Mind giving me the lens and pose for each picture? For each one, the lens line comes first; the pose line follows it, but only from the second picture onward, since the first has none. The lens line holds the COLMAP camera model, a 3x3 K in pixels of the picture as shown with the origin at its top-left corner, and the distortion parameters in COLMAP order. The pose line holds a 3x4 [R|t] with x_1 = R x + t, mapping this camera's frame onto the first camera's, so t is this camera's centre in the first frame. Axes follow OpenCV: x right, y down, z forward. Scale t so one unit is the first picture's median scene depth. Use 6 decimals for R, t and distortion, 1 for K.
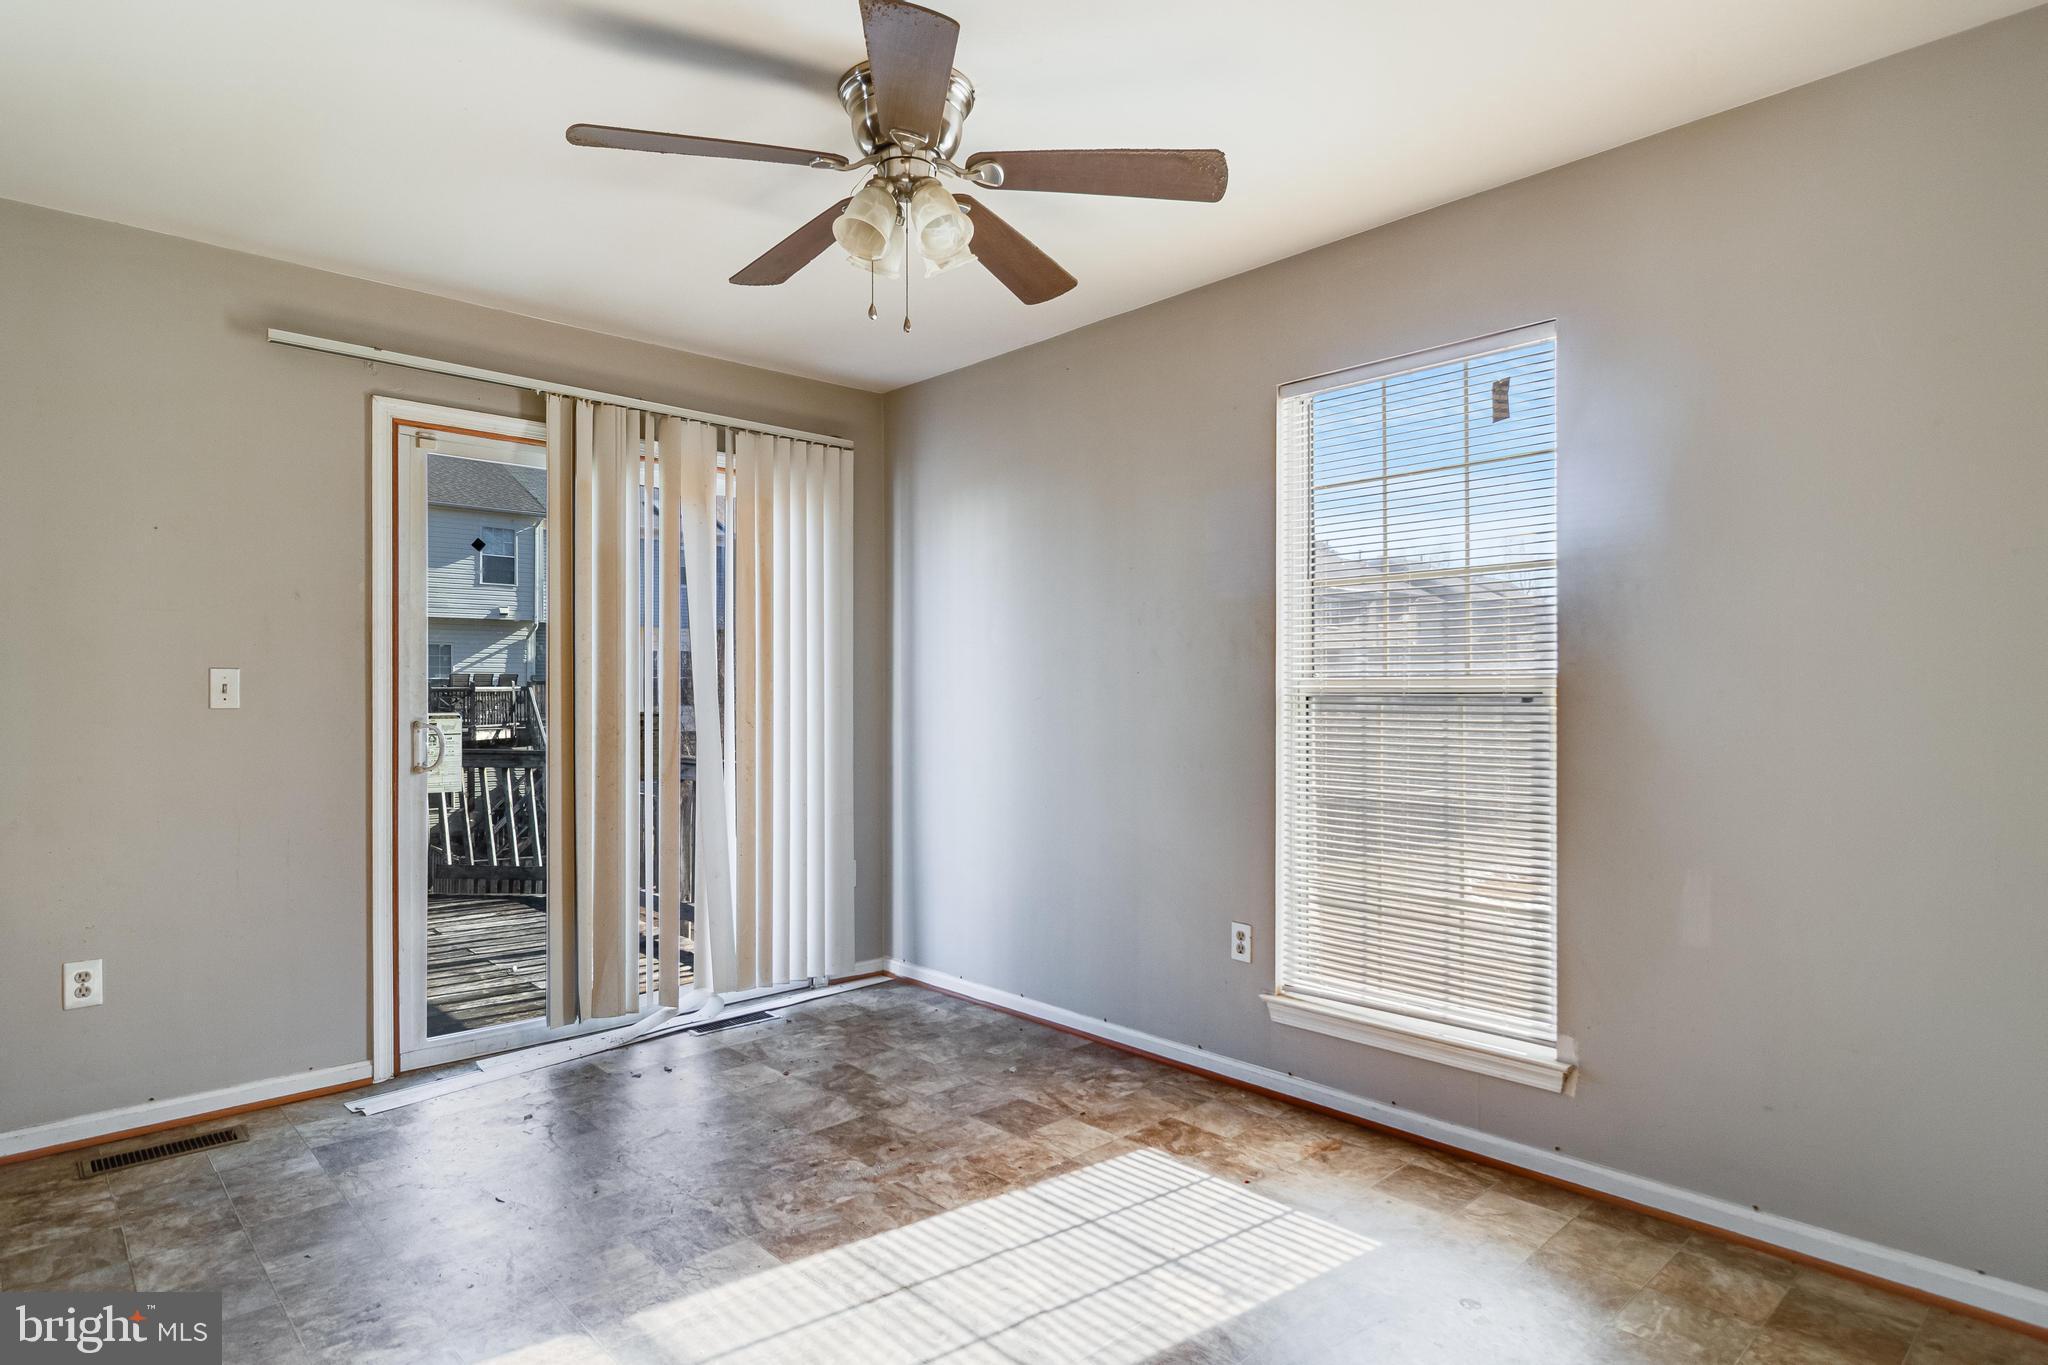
lens RADIAL K [[1110.0, 0, 1007.6], [0, 1110.0, 694.8], [0, 0, 1]] dist [-0.001088, -0.000524]
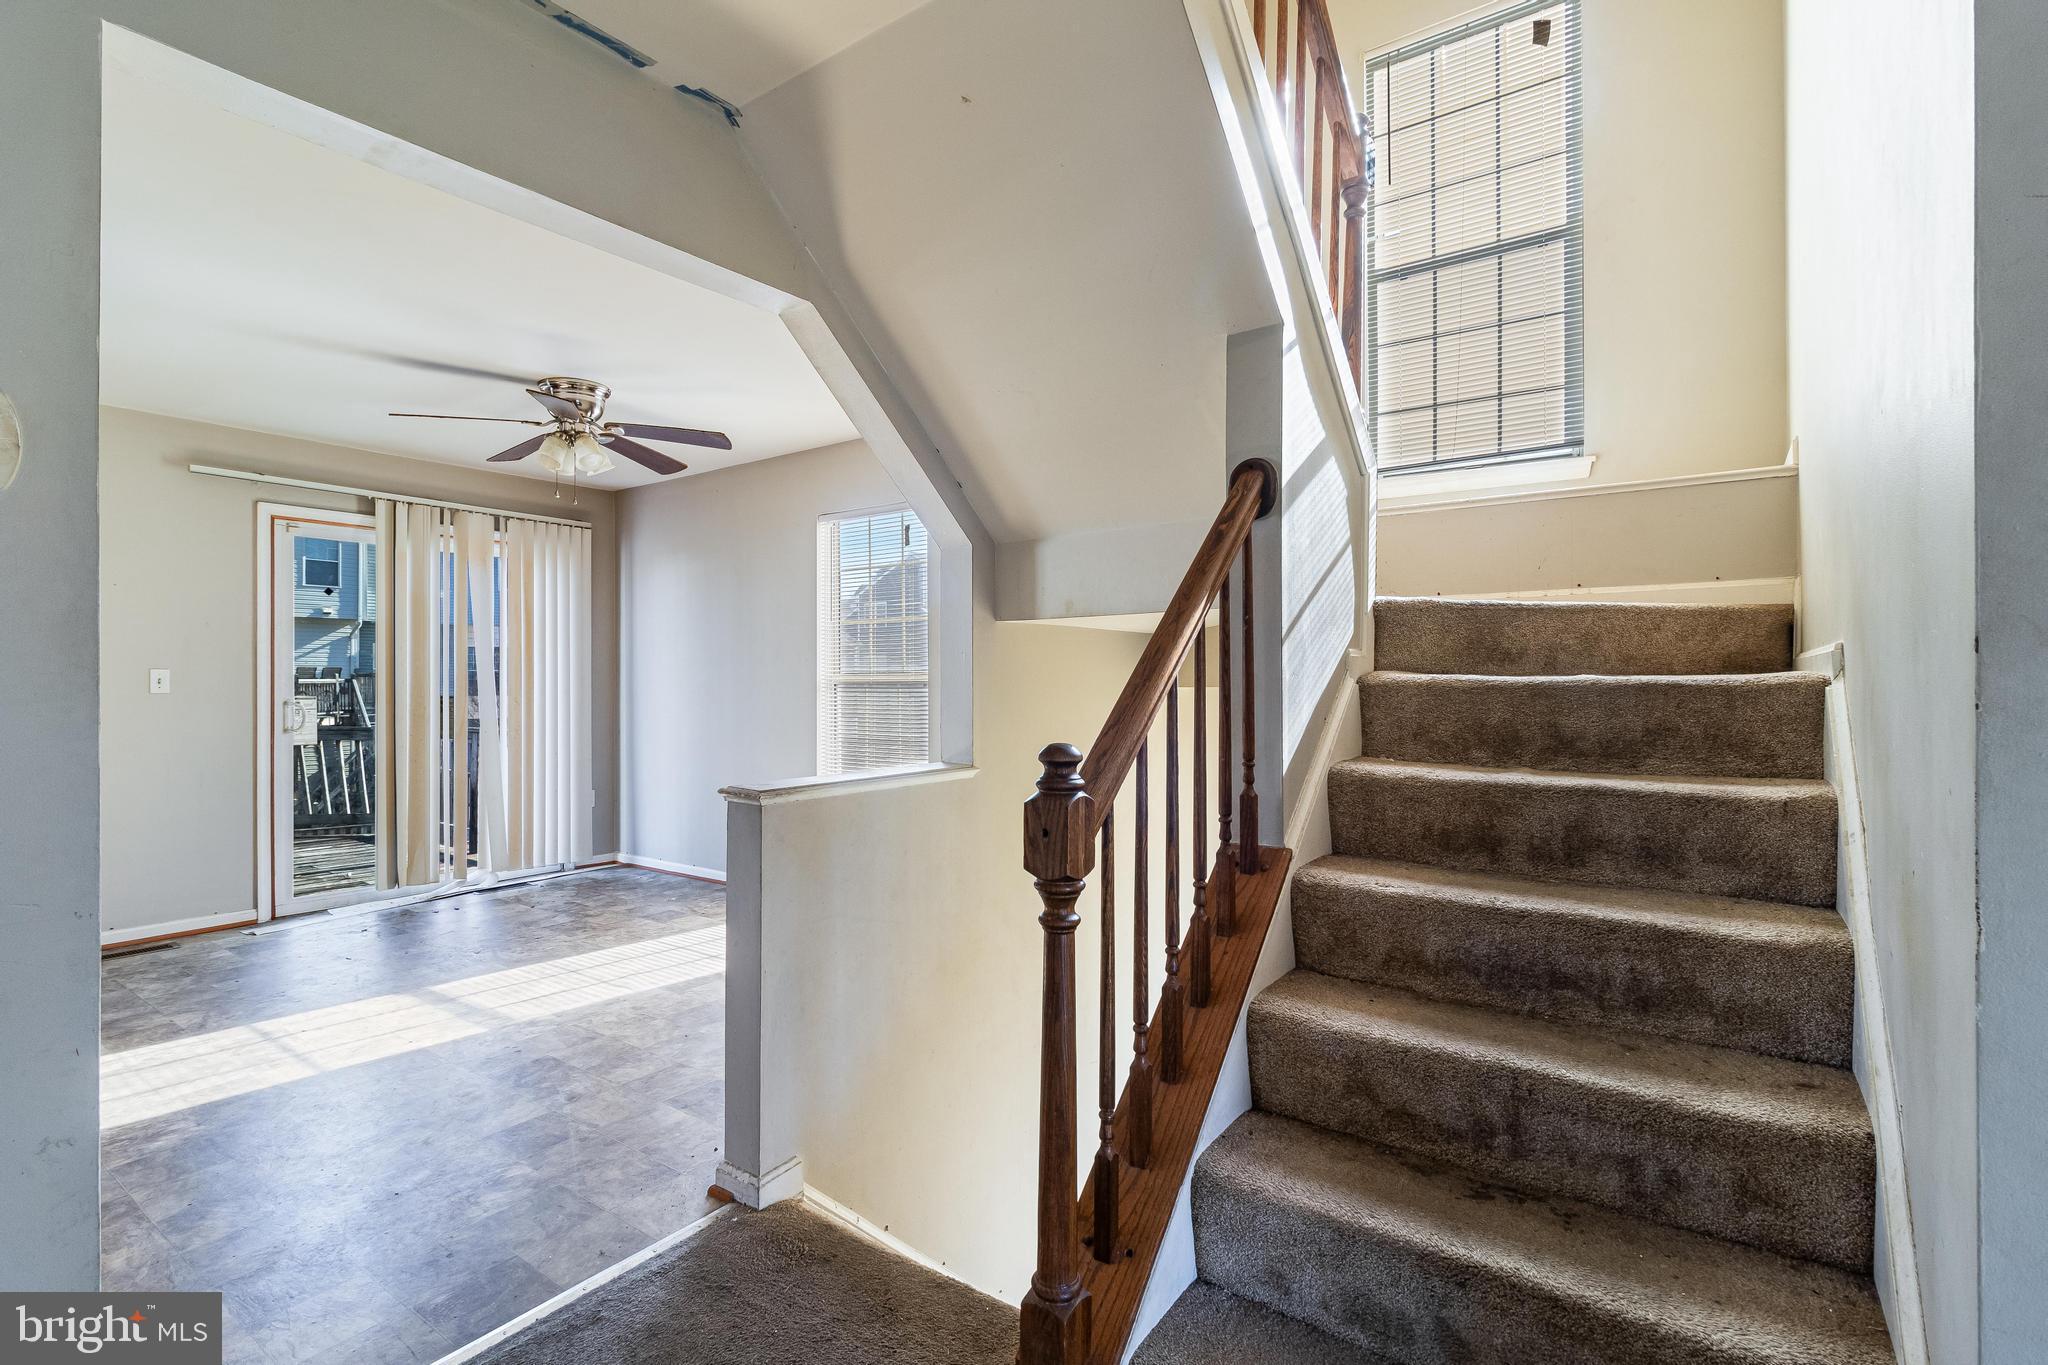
lens RADIAL K [[965.1, 0, 1017.2], [0, 965.1, 680.5], [0, 0, 1]] dist [0.000743, 0.000445]
pose [[0.980536, -0.002167, 0.196329, 0.212599], [0.003062, 0.999986, -0.004255, 0.002870], [-0.196317, 0.004773, 0.980529, -0.532399]]
